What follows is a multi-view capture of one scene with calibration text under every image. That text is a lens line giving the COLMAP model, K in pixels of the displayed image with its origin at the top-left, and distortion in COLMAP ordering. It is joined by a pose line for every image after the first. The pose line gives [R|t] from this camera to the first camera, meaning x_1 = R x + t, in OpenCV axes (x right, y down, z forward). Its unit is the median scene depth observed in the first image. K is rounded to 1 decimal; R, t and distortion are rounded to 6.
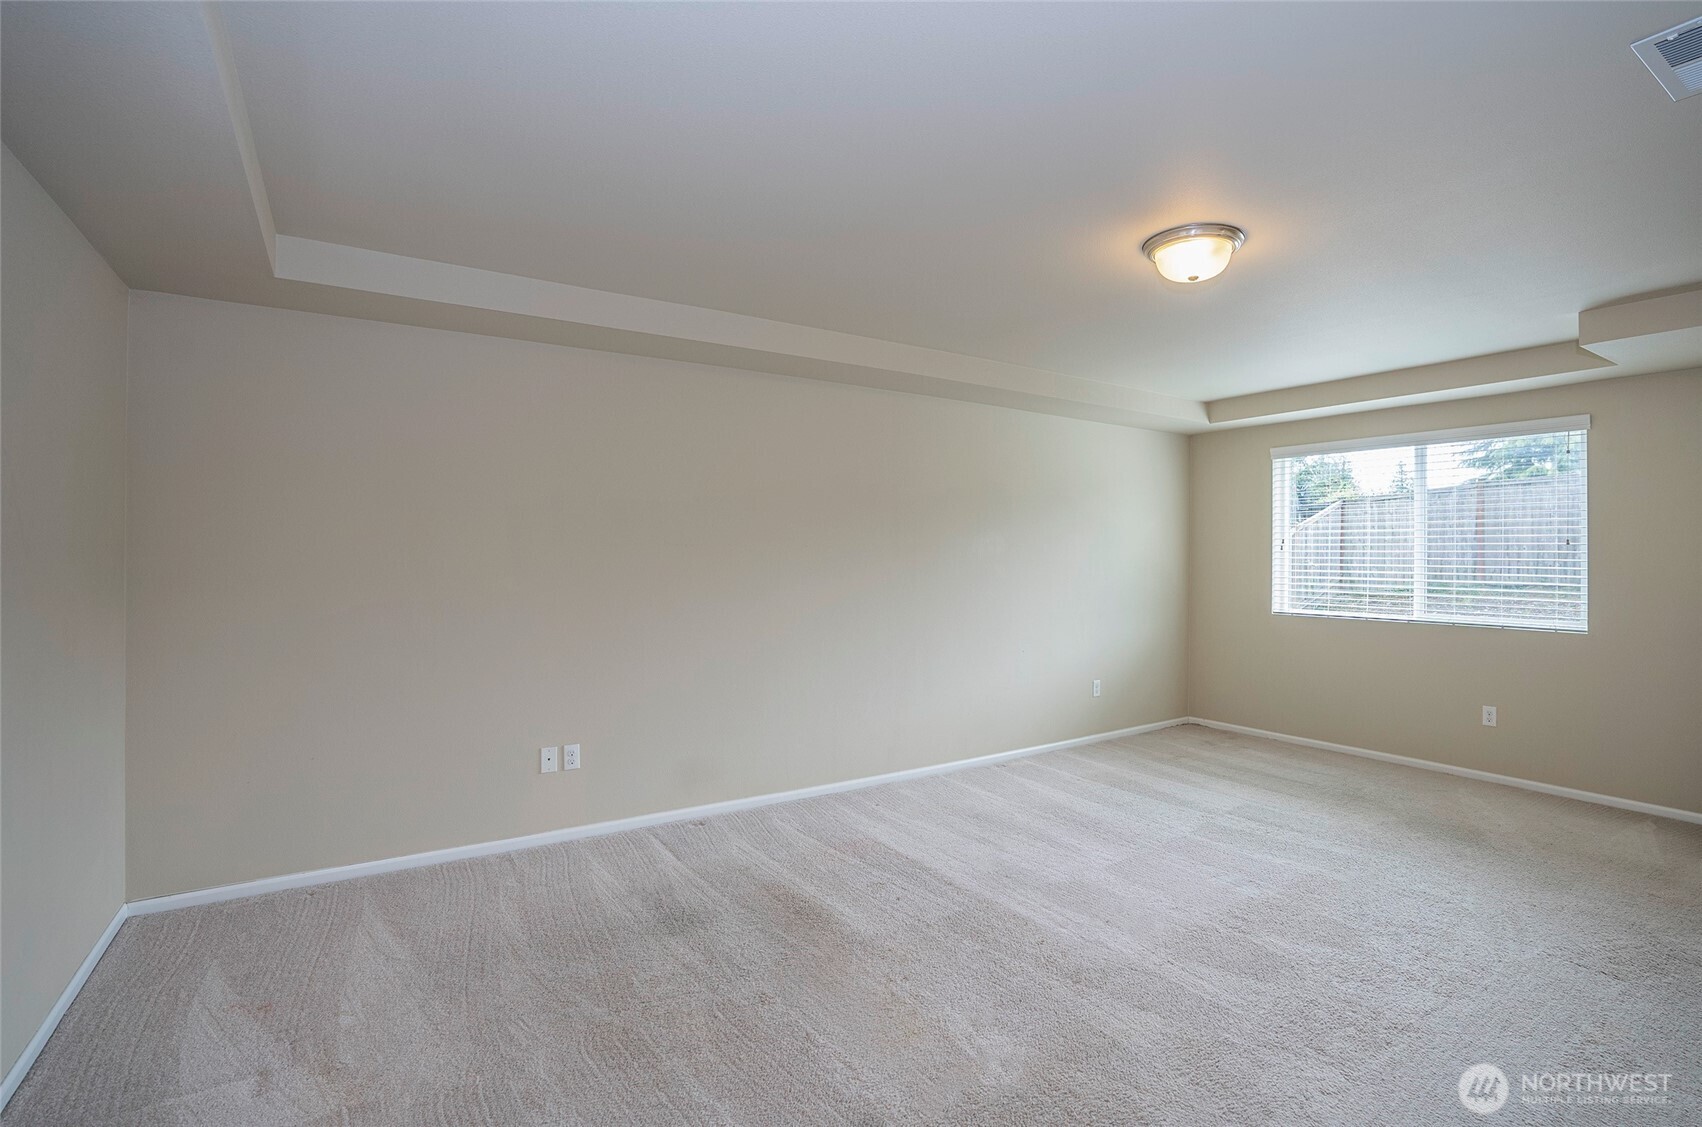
lens RADIAL K [[827.2, 0, 851.0], [0, 827.2, 563.5], [0, 0, 1]] dist [-0.080790, 0.035299]
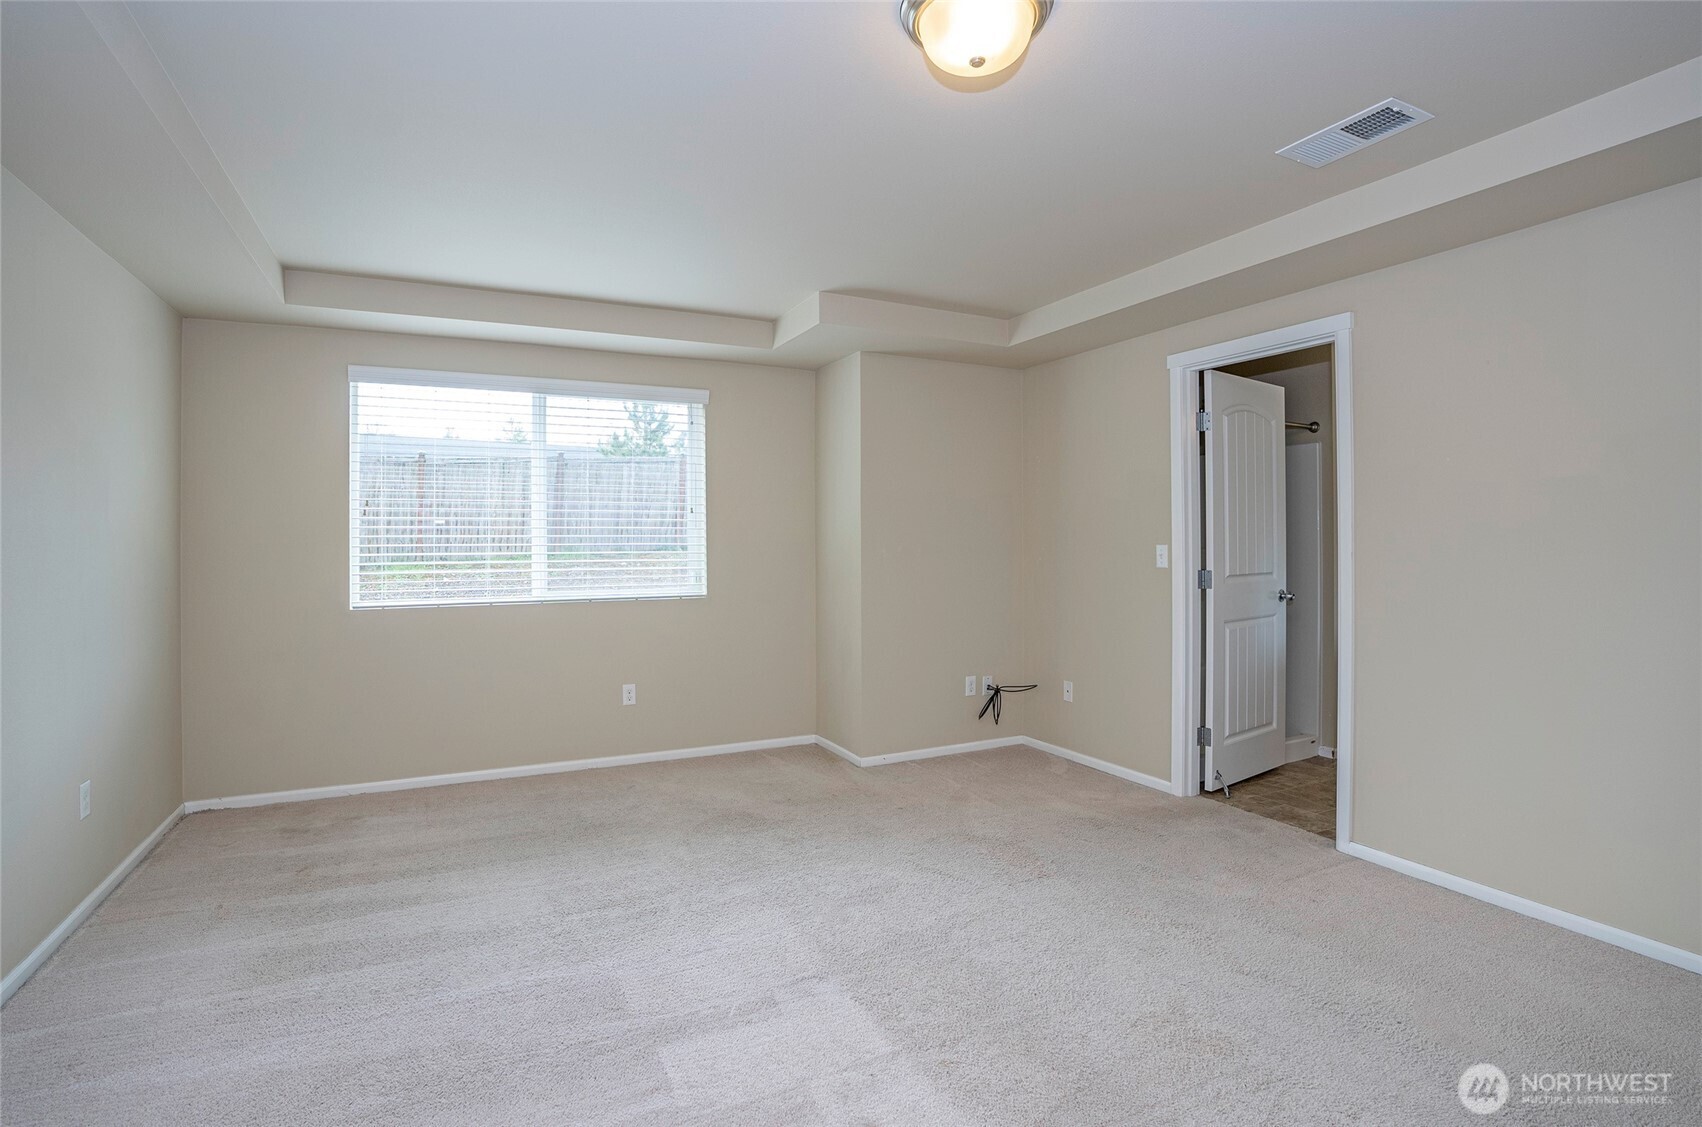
lens RADIAL K [[848.6, 0, 860.6], [0, 848.6, 546.0], [0, 0, 1]] dist [-0.083587, 0.037535]
pose [[0.077165, -0.020074, 0.996816, -0.150038], [0.009235, 0.999769, 0.019419, -0.000335], [-0.996976, 0.007707, 0.077332, 0.595054]]
